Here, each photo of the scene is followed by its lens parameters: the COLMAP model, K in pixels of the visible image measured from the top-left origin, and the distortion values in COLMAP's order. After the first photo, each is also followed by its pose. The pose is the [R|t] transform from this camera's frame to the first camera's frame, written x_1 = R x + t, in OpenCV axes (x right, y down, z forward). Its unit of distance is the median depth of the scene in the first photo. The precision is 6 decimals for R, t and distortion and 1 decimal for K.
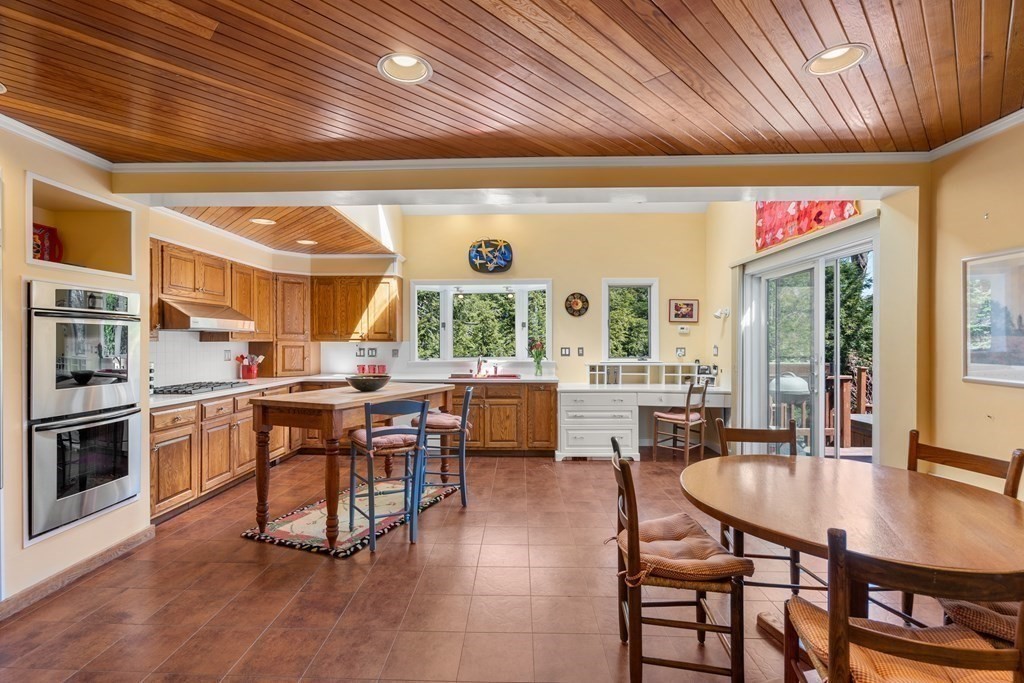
lens RADIAL K [[474.0, 0, 501.0], [0, 474.0, 341.7], [0, 0, 1]] dist [-0.002929, 0.000453]
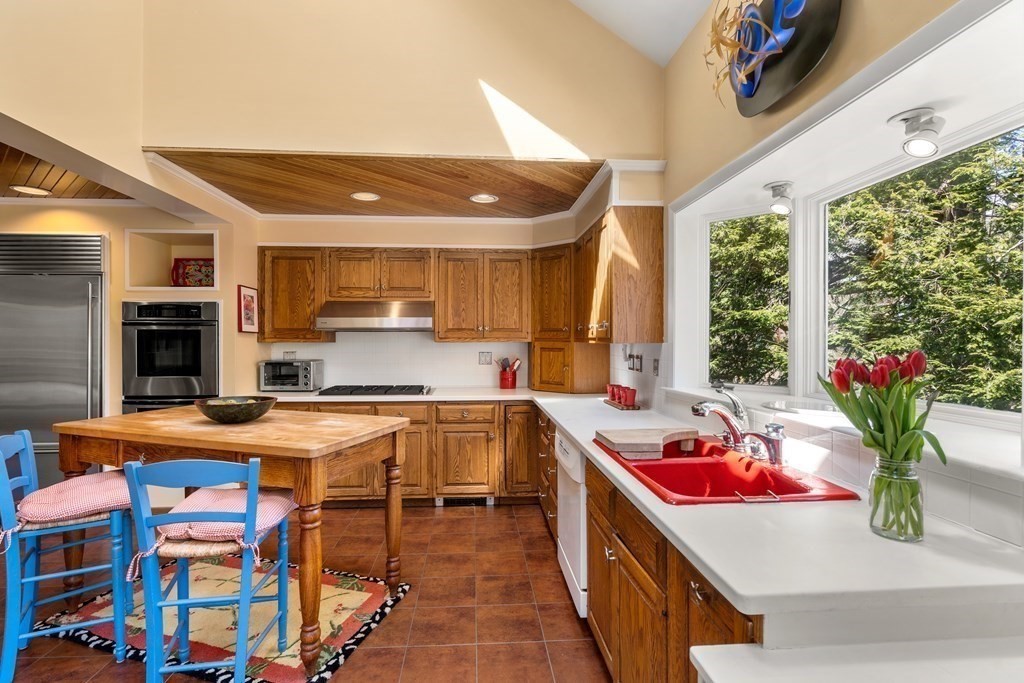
lens RADIAL K [[474.0, 0, 501.0], [0, 474.0, 341.7], [0, 0, 1]] dist [-0.002929, 0.000453]
pose [[0.101925, 0.003940, -0.994784, 0.247960], [0.000324, 0.999992, 0.003994, -0.003772], [0.994792, -0.000729, 0.101923, 0.841364]]
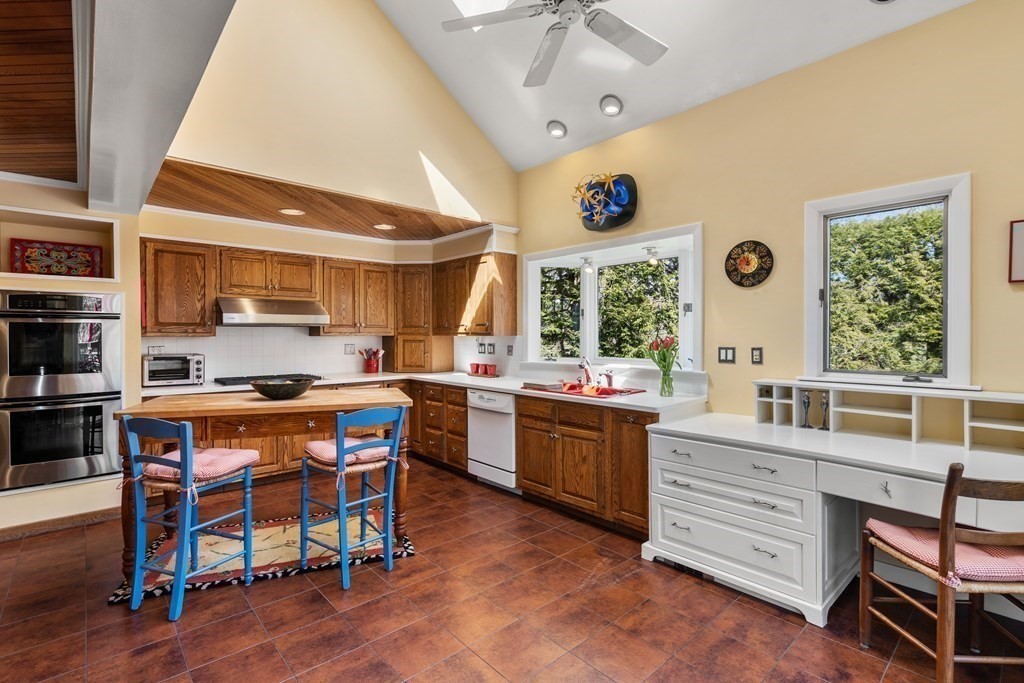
lens RADIAL K [[474.0, 0, 501.0], [0, 474.0, 341.7], [0, 0, 1]] dist [-0.002929, 0.000453]
pose [[0.691140, 0.009710, -0.722656, 0.357808], [0.001714, 0.999885, 0.015073, -0.002348], [0.722719, -0.011656, 0.691044, 0.467221]]
